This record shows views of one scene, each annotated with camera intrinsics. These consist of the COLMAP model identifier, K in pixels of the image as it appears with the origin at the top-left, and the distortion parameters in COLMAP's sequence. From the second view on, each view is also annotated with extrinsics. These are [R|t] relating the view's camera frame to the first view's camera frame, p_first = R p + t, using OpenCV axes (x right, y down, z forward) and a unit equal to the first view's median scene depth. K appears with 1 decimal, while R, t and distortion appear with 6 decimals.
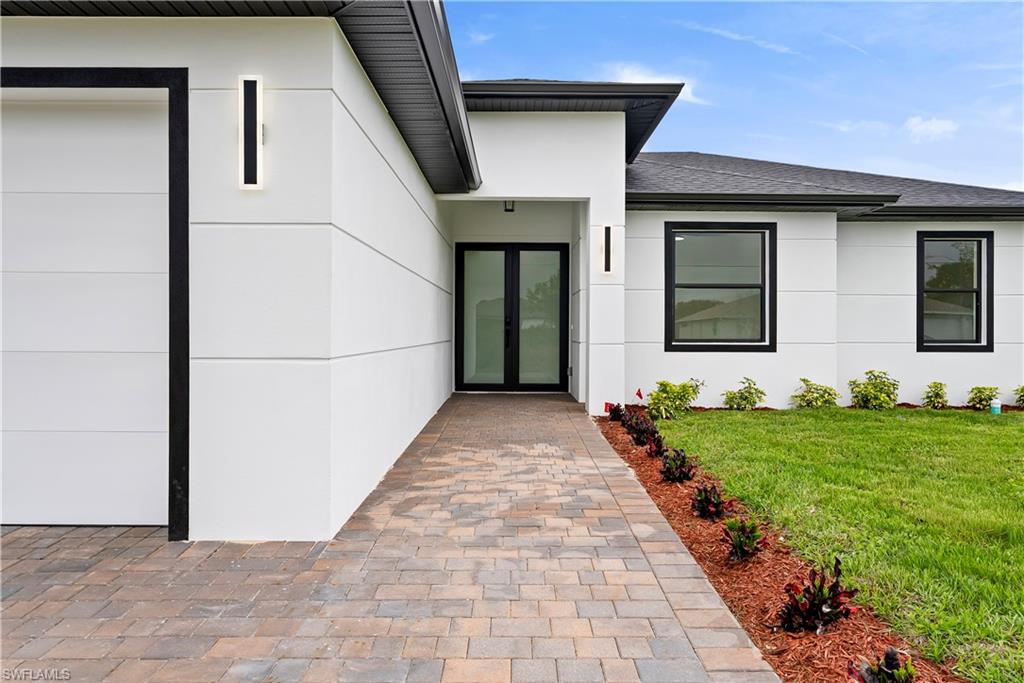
lens RADIAL K [[679.9, 0, 512.9], [0, 679.9, 341.3], [0, 0, 1]] dist [0.008454, 0.001913]
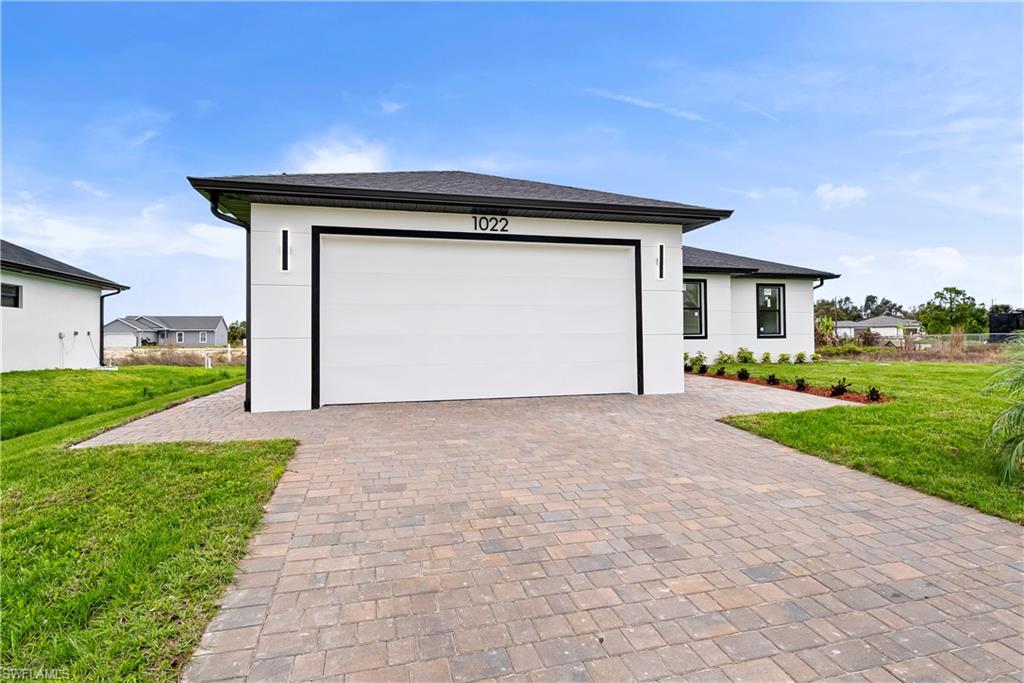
lens RADIAL K [[506.8, 0, 512.3], [0, 506.8, 337.5], [0, 0, 1]] dist [0.003049, 0.000433]
pose [[0.967457, -0.012420, 0.252731, -0.614472], [0.015701, 0.999817, -0.010967, 0.019090], [-0.252549, 0.014578, 0.967474, -0.394155]]
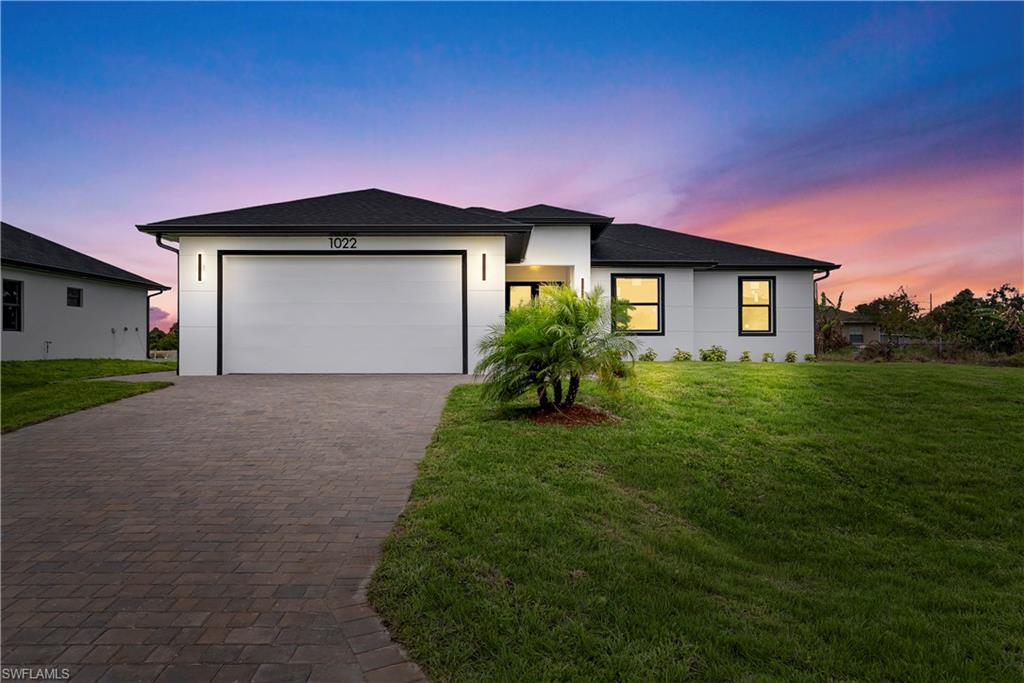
lens RADIAL K [[673.9, 0, 510.5], [0, 673.9, 341.0], [0, 0, 1]] dist [0.007474, -0.000693]
pose [[0.999910, -0.004435, 0.012689, -0.109167], [0.004655, 0.999838, -0.017384, 0.065202], [-0.012609, 0.017441, 0.999768, -1.044793]]
